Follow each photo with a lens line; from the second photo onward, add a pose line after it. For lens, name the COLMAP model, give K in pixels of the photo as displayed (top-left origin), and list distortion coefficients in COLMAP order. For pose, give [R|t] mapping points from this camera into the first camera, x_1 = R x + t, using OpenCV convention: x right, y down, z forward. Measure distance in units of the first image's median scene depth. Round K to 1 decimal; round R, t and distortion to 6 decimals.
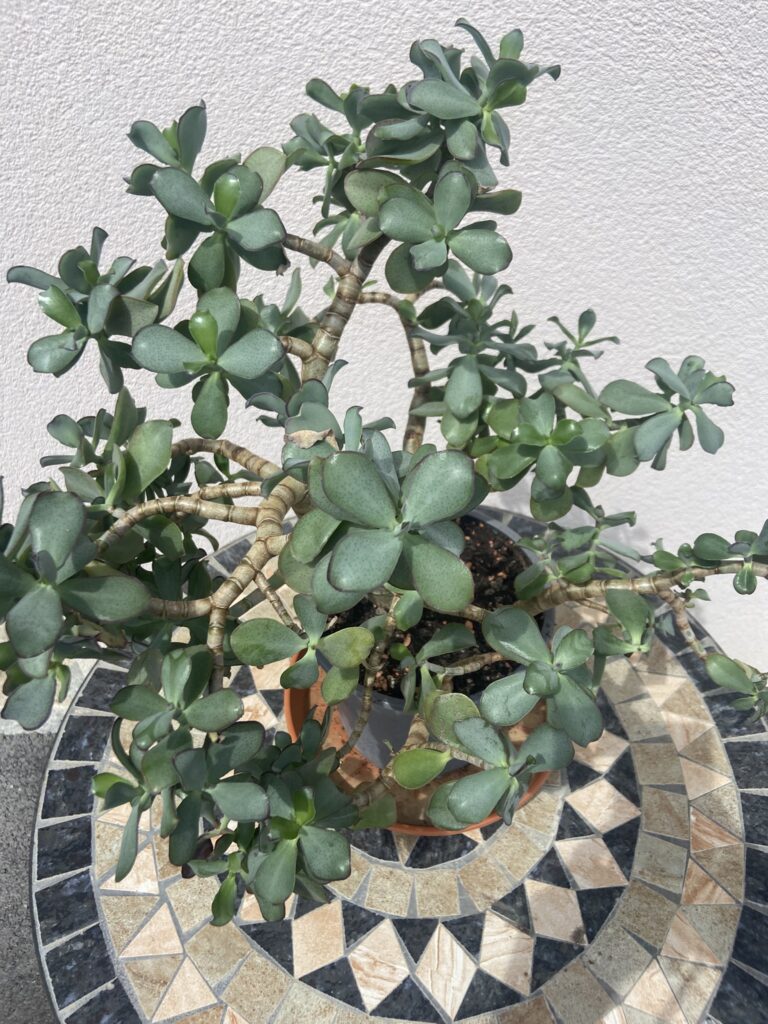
lens RADIAL K [[776.1, 0, 387.1], [0, 776.1, 510.8], [0, 0, 1]] dist [0.136687, -0.177499]
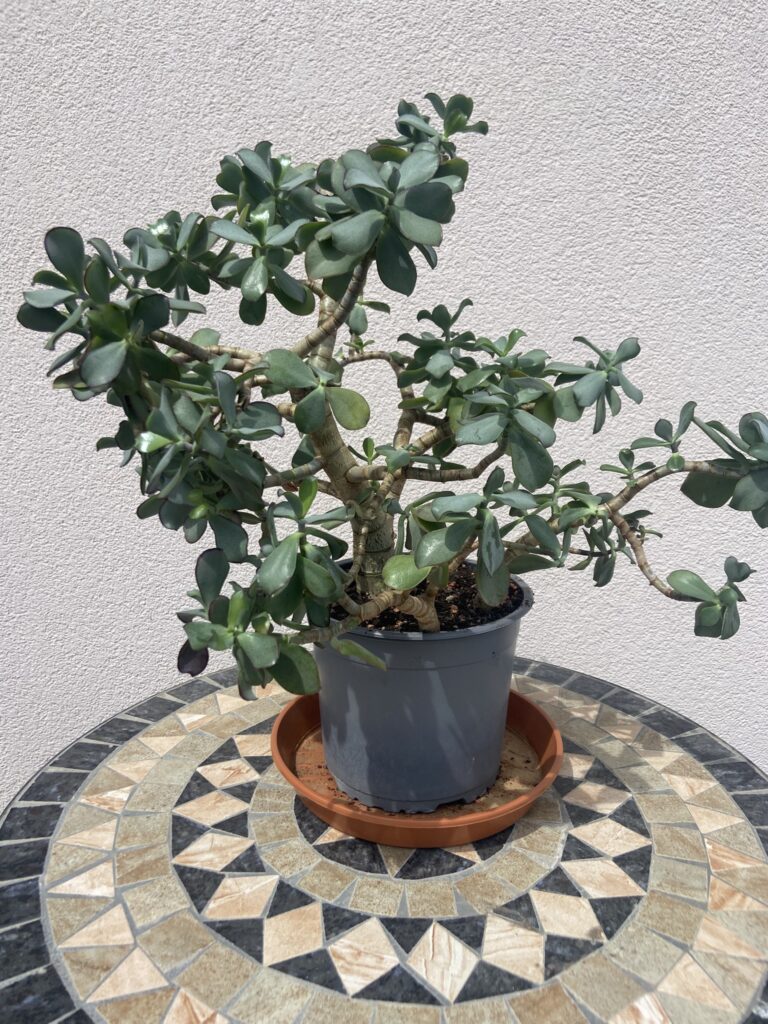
lens RADIAL K [[775.3, 0, 387.2], [0, 775.3, 516.3], [0, 0, 1]] dist [0.123901, -0.159494]
pose [[0.999877, 0.013081, 0.008663, 0.001464], [-0.006305, 0.840621, -0.541588, 0.615397], [-0.014367, 0.541467, 0.840600, 0.034329]]
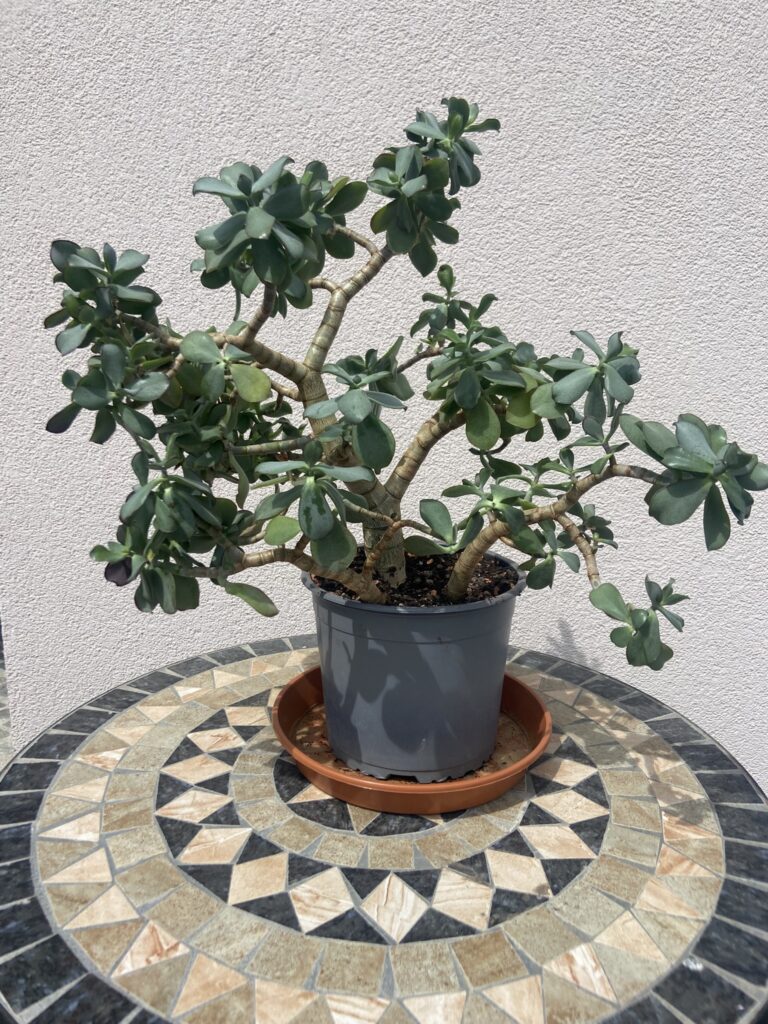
lens RADIAL K [[773.1, 0, 383.9], [0, 773.1, 517.4], [0, 0, 1]] dist [0.132893, -0.169880]
pose [[0.998801, 0.028399, -0.039870, 0.082313], [-0.045628, 0.835069, -0.548250, 0.676901], [0.017724, 0.549412, 0.835363, 0.004496]]
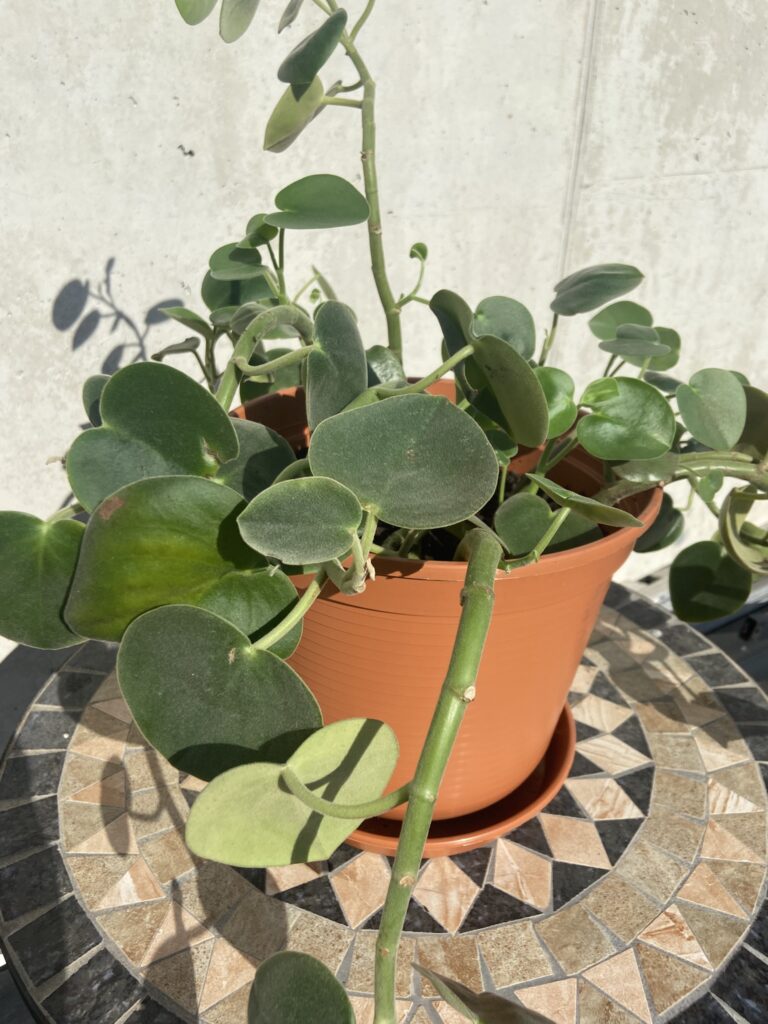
lens RADIAL K [[780.1, 0, 403.1], [0, 780.1, 519.0], [0, 0, 1]] dist [0.126728, -0.170861]
pose [[0.274497, -0.443990, 0.852950, -0.767899], [0.668484, 0.725727, 0.162634, -0.027919], [-0.691217, 0.525541, 0.496010, 0.468184]]
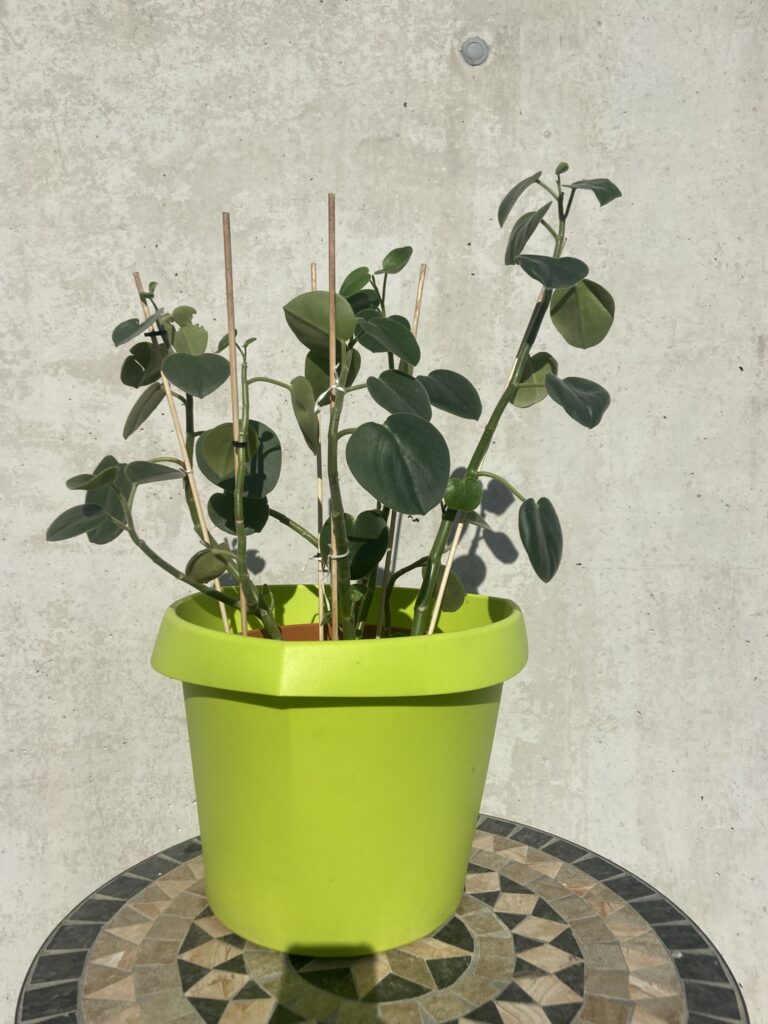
lens RADIAL K [[776.1, 0, 387.1], [0, 776.1, 510.8], [0, 0, 1]] dist [0.136687, -0.177499]
pose [[0.742848, -0.005512, 0.669437, -0.799776], [0.474665, 0.709495, -0.520875, 0.541534], [-0.472091, 0.704689, 0.529663, -0.016843]]
